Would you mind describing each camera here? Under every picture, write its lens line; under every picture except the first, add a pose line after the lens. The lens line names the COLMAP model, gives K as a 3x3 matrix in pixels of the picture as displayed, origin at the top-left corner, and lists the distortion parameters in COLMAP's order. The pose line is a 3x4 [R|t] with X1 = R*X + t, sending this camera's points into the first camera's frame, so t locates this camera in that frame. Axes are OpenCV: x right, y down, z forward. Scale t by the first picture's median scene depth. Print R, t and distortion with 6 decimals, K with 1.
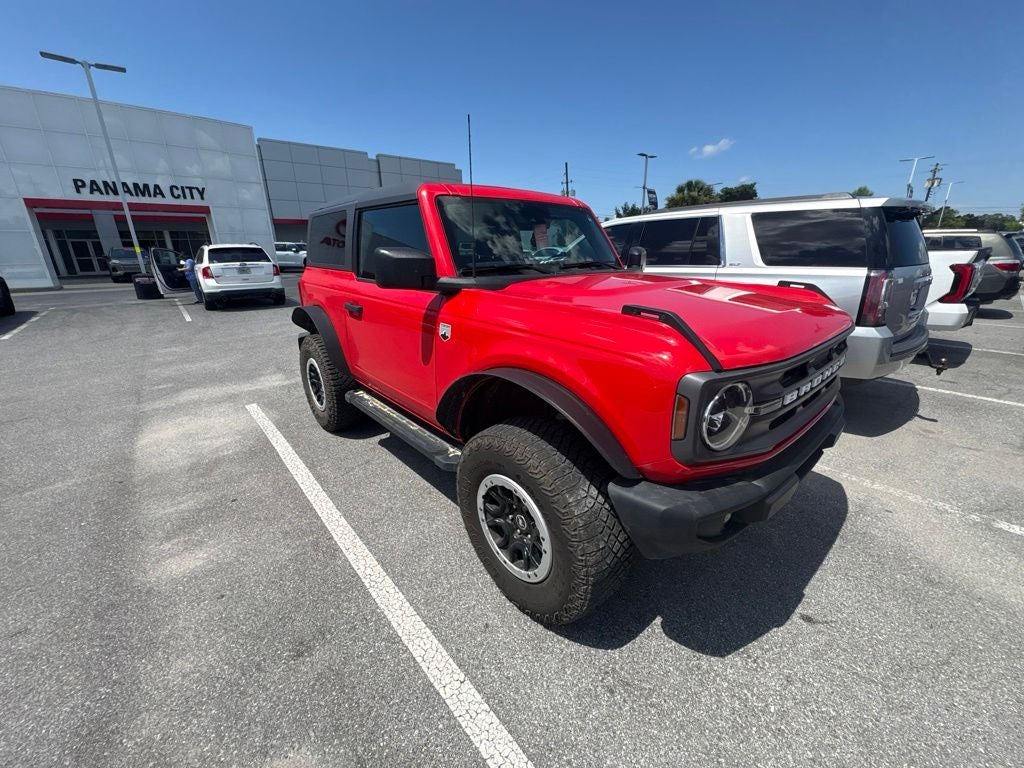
lens RADIAL K [[409.2, 0, 511.6], [0, 409.2, 381.7], [0, 0, 1]] dist [0.000424, -0.000070]
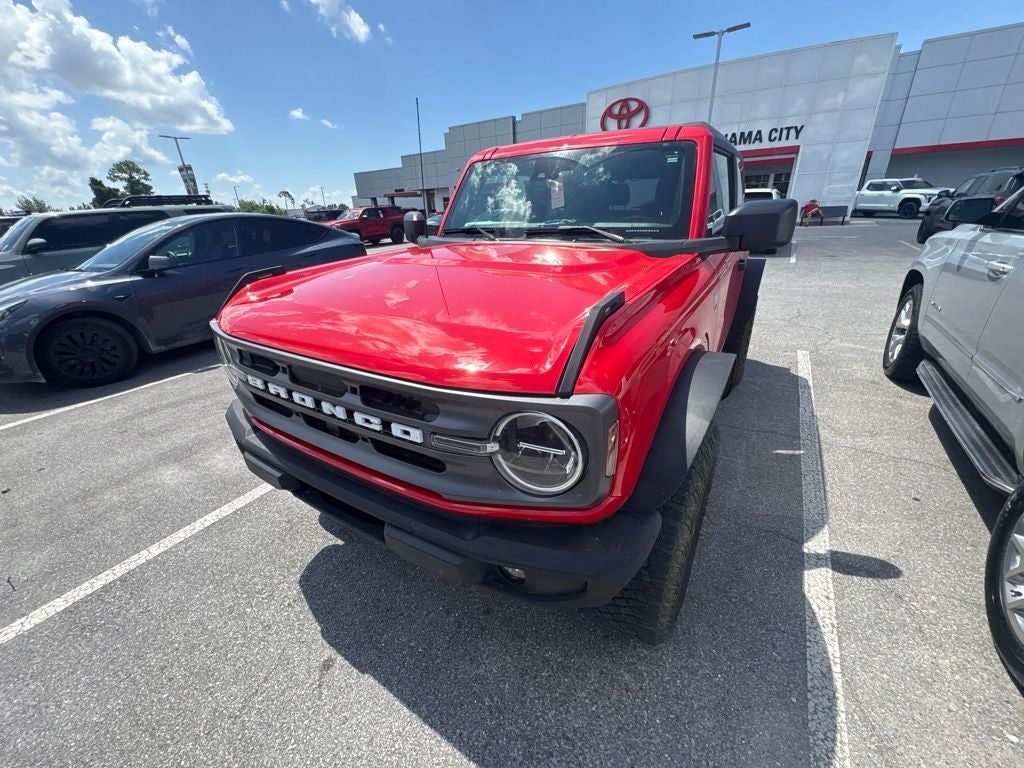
lens RADIAL K [[405.1, 0, 511.8], [0, 405.1, 384.9], [0, 0, 1]] dist [-0.000597, -0.000057]
pose [[0.293996, 0.386183, -0.874316, 0.828900], [-0.261901, 0.912280, 0.314885, -0.206550], [0.919225, 0.136410, 0.369348, 0.585189]]
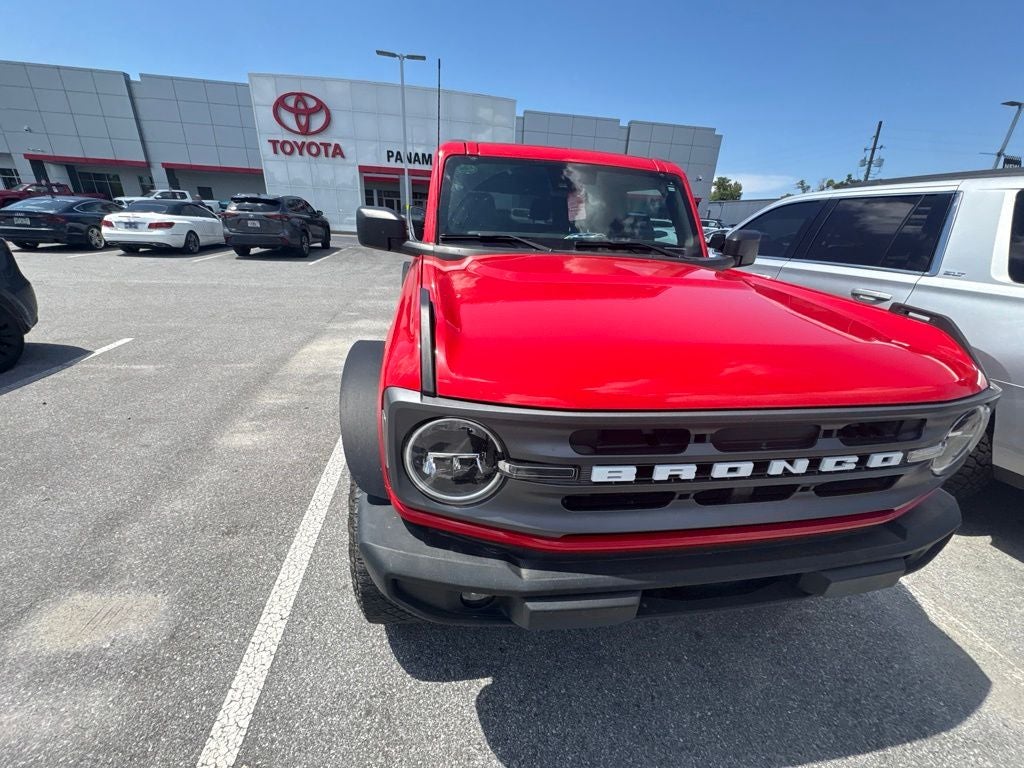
lens RADIAL K [[408.5, 0, 508.9], [0, 408.5, 384.4], [0, 0, 1]] dist [0.001030, -0.000257]
pose [[0.848100, 0.253969, -0.465001, 0.383491], [-0.223516, 0.967211, 0.120597, -0.065255], [0.480382, 0.001657, 0.877058, 0.181385]]
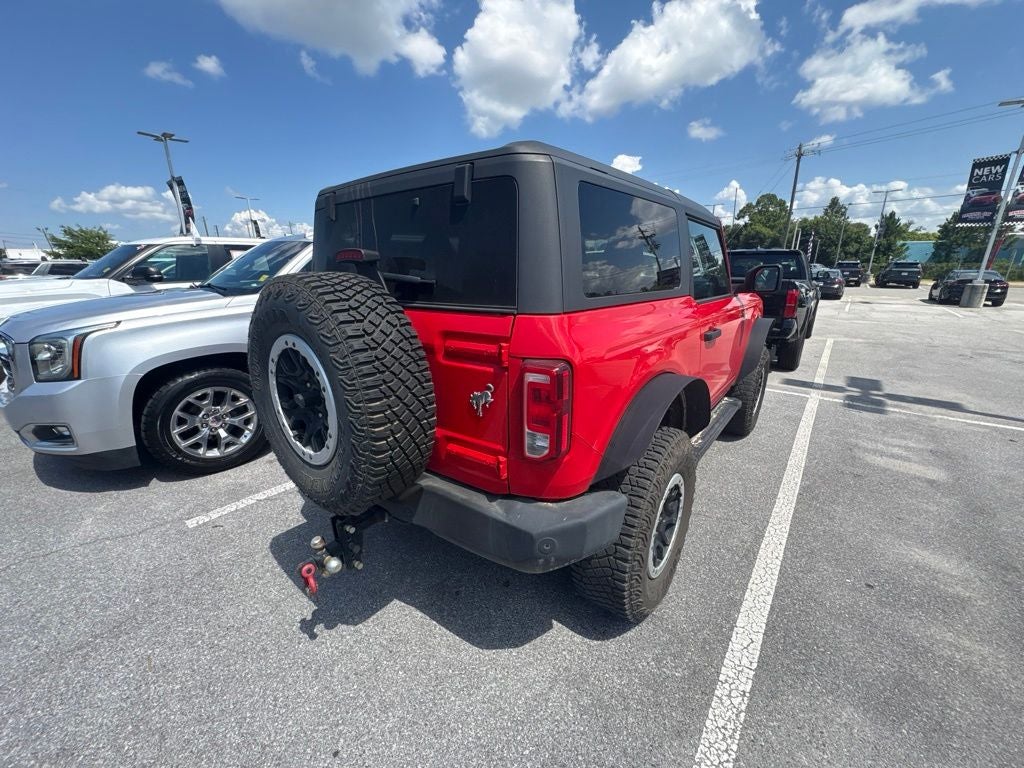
lens RADIAL K [[405.8, 0, 511.3], [0, 405.8, 384.2], [0, 0, 1]] dist [-0.000117, -0.000436]
pose [[-0.185944, -0.261795, 0.947042, -1.082429], [0.309510, 0.899176, 0.309333, -0.455896], [-0.932539, 0.350637, -0.086168, 1.438282]]
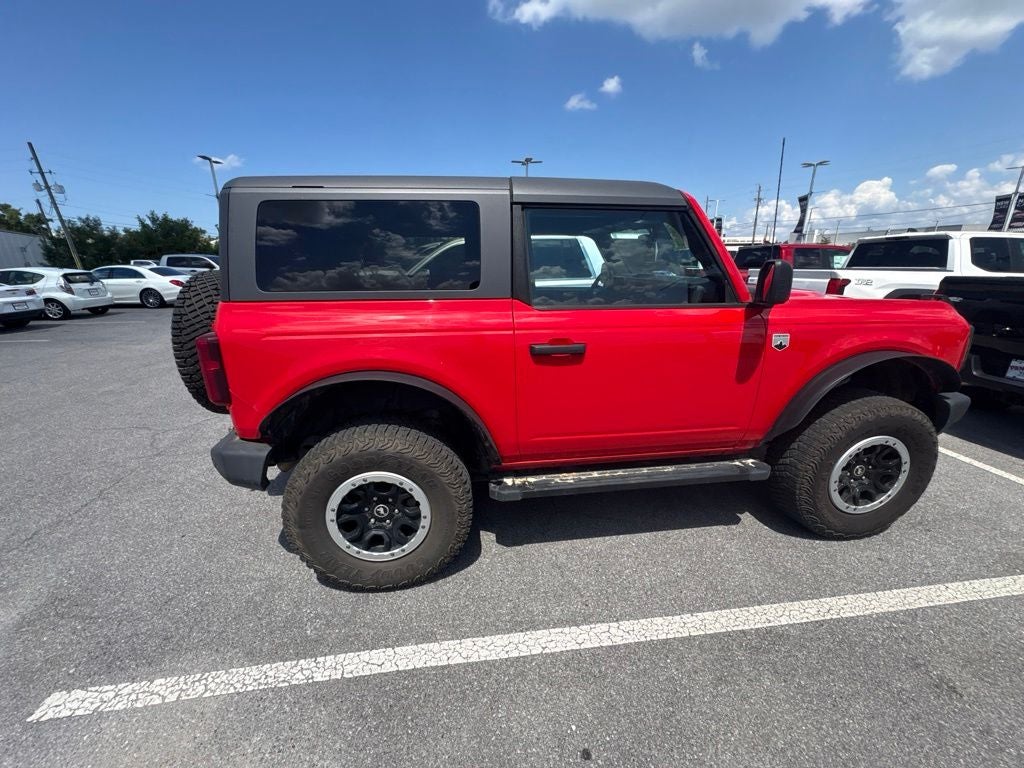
lens RADIAL K [[407.7, 0, 512.3], [0, 407.7, 384.4], [0, 0, 1]] dist [0.000368, -0.000120]
pose [[0.552842, -0.235055, 0.799447, -0.942381], [0.263613, 0.959452, 0.099803, -0.204437], [-0.790490, 0.155569, 0.592389, 0.647789]]
